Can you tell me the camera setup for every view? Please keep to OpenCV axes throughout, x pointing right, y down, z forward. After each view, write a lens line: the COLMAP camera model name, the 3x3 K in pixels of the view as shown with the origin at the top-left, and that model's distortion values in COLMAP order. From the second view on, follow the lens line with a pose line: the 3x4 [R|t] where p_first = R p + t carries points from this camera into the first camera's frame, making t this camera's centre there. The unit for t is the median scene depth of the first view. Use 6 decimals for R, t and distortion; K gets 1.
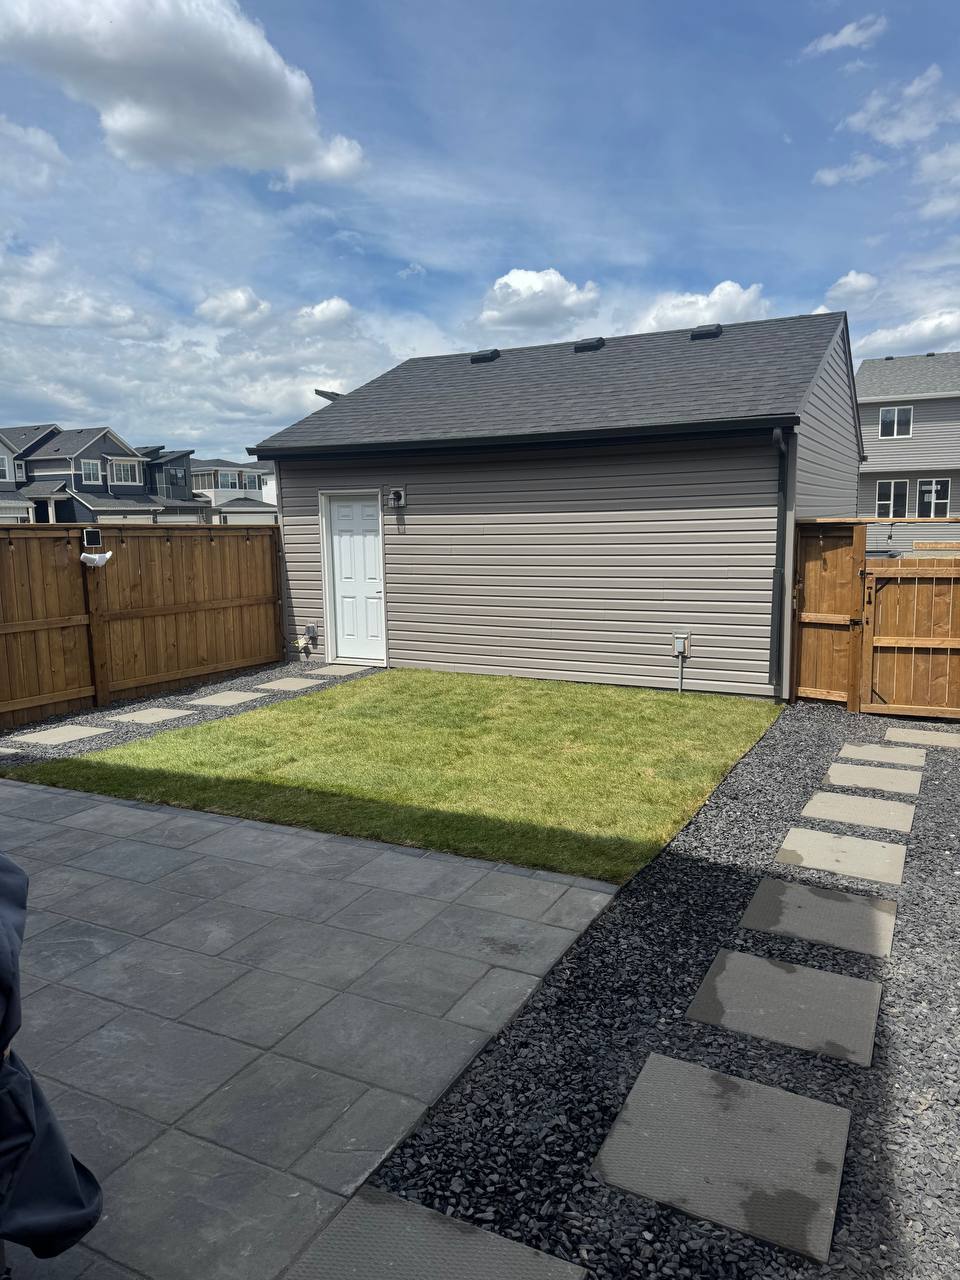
lens RADIAL K [[881.0, 0, 480.0], [0, 881.0, 645.4], [0, 0, 1]] dist [0.061118, 0.000928]
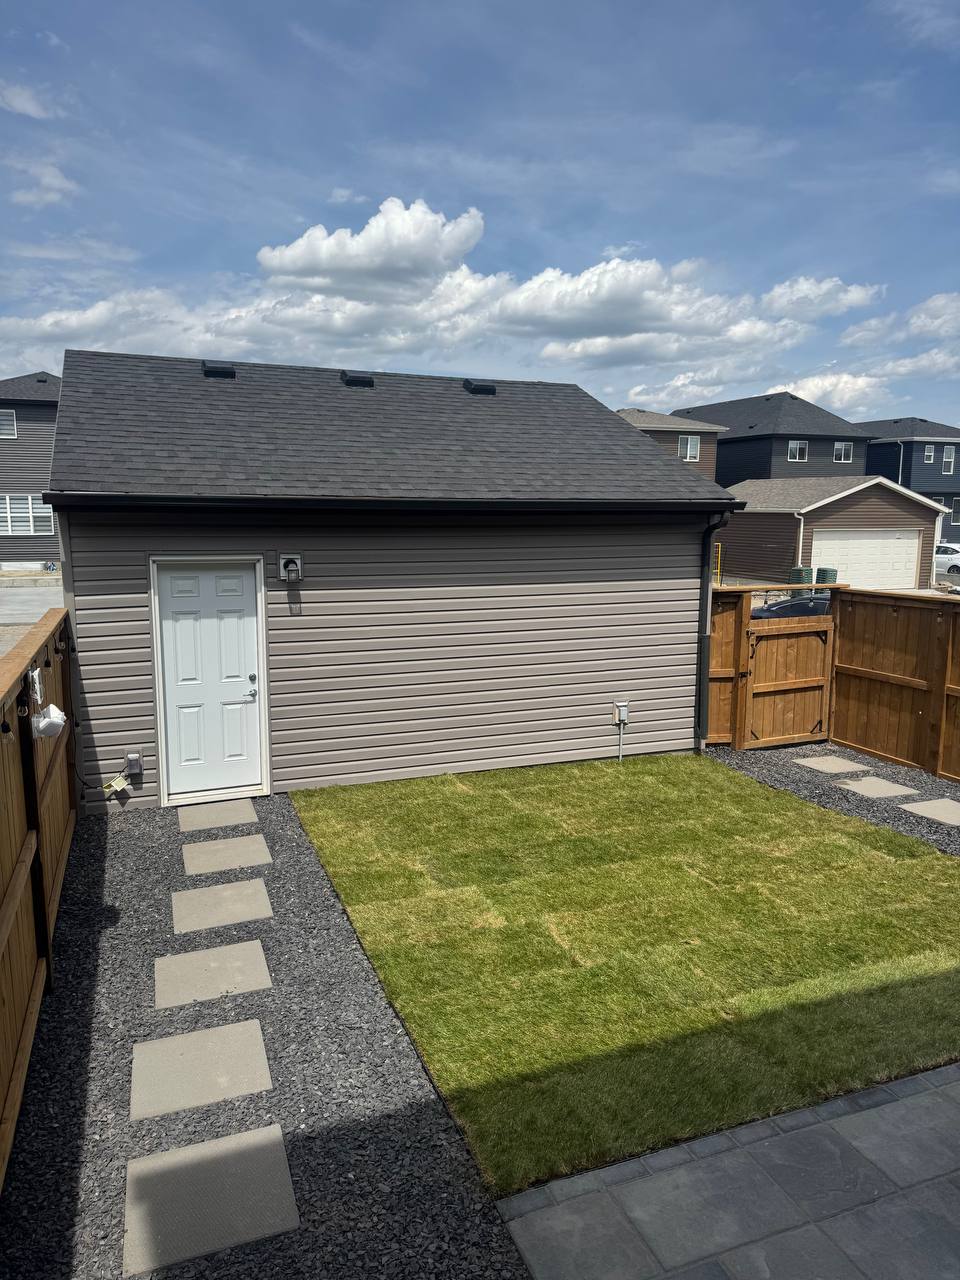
lens RADIAL K [[881.0, 0, 480.0], [0, 881.0, 633.9], [0, 0, 1]] dist [0.061118, 0.000928]
pose [[0.664294, -0.080124, 0.743164, -0.547370], [0.095309, 0.995202, 0.022103, -0.112159], [-0.741370, 0.056148, 0.668744, 0.381866]]
